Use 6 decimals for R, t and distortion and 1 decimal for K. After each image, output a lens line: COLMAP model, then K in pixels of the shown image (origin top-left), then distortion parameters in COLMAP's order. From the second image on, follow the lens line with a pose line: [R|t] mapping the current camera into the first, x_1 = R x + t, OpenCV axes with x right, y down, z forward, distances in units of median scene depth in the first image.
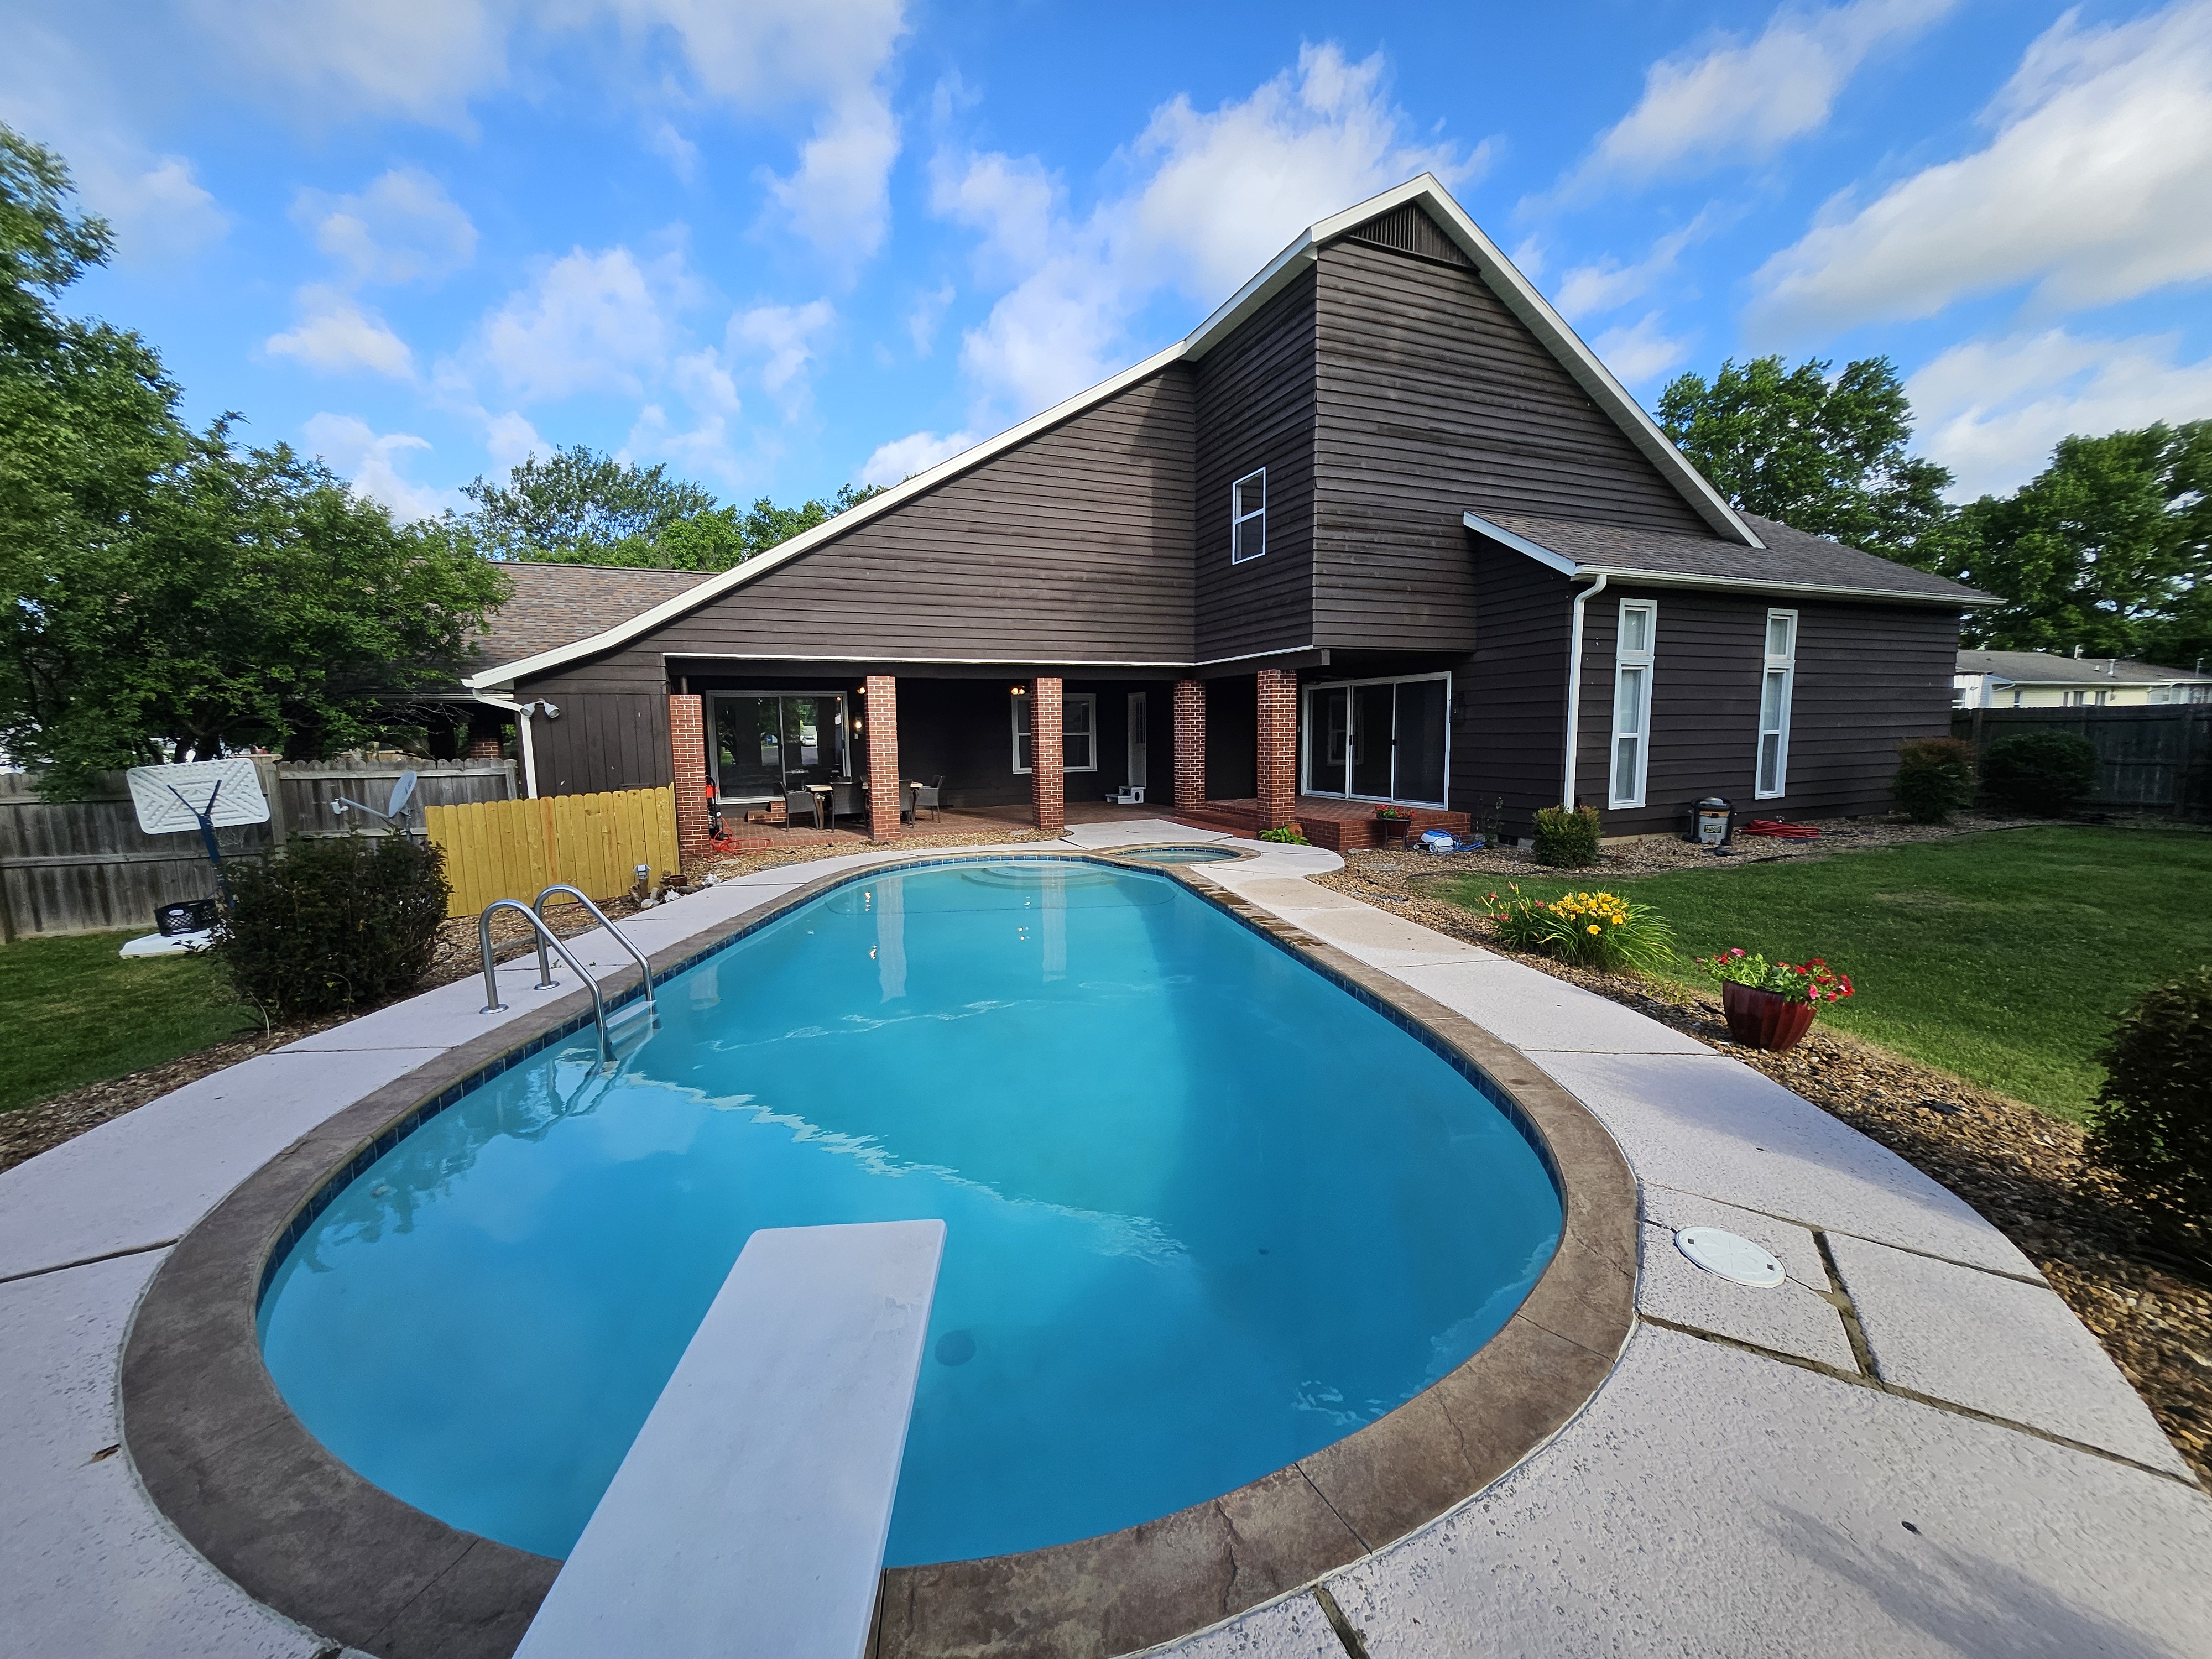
lens RADIAL K [[862.7, 0, 1104.6], [0, 862.7, 822.4], [0, 0, 1]] dist [0.002445, -0.003104]
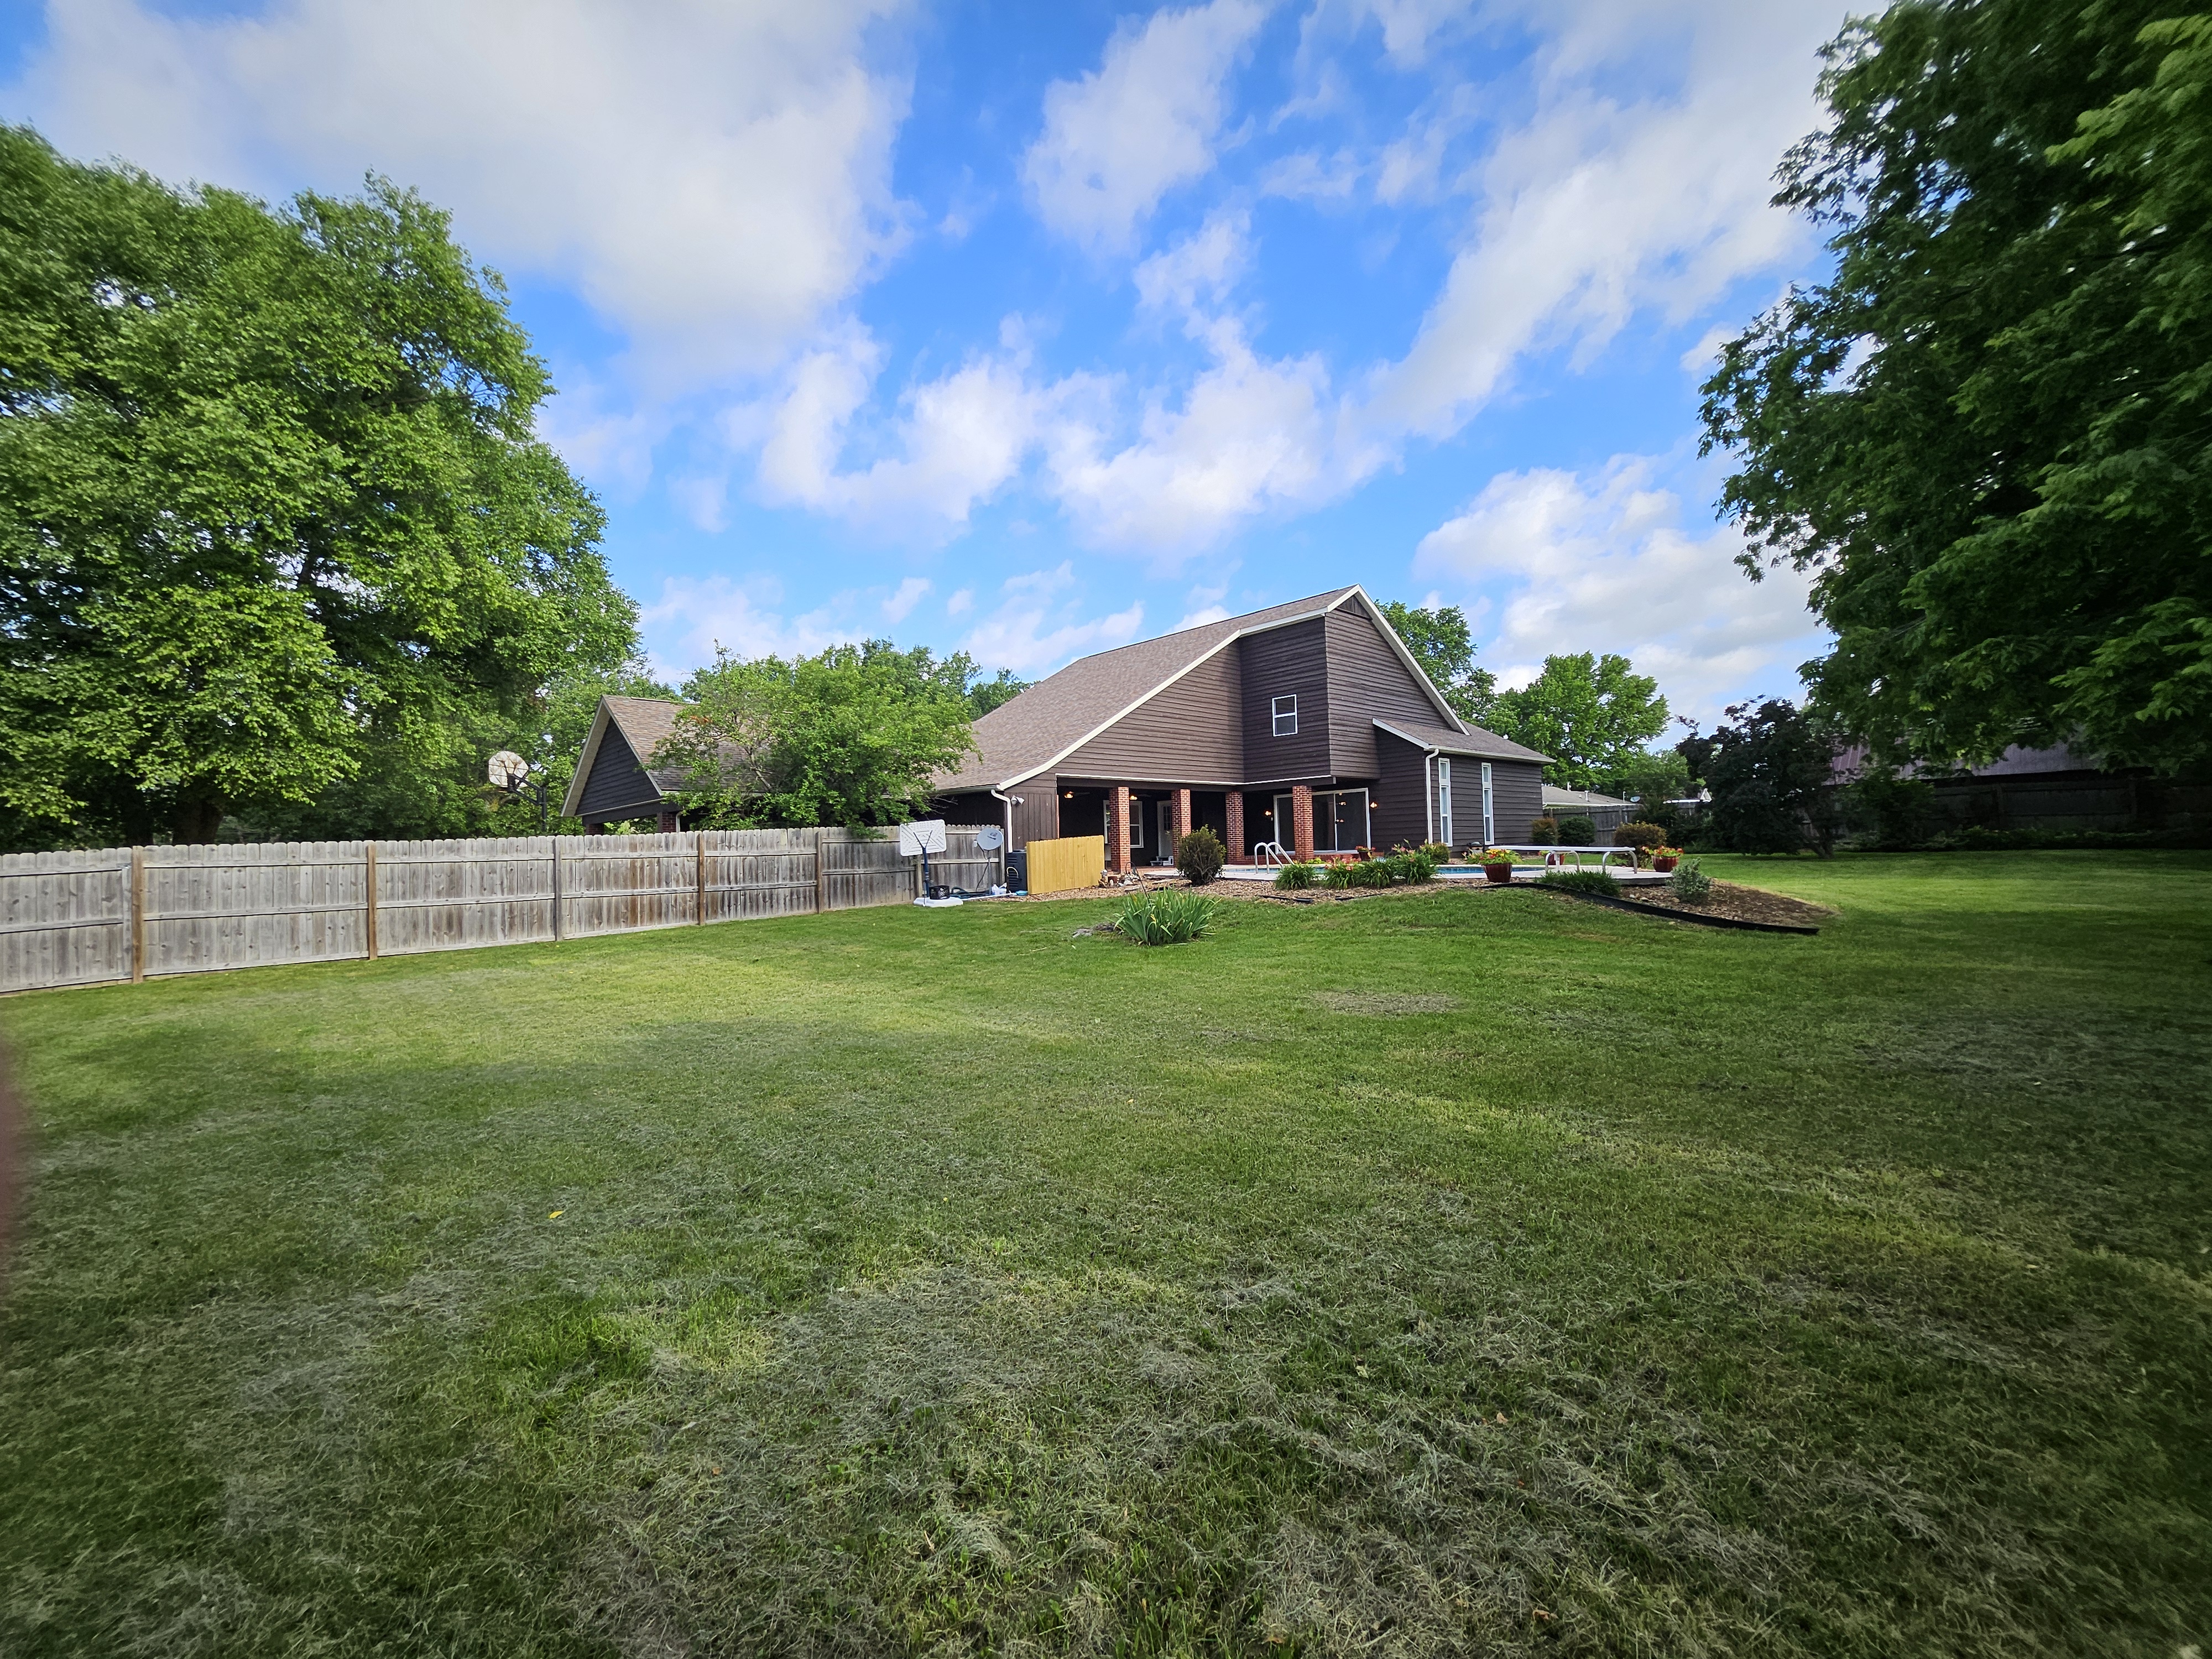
lens RADIAL K [[862.7, 0, 1104.6], [0, 862.7, 822.4], [0, 0, 1]] dist [0.002445, -0.003104]
pose [[0.938170, -0.001836, 0.346171, -0.926058], [0.052329, 0.989247, -0.136572, 0.162766], [-0.342197, 0.146242, 0.928178, -0.734577]]
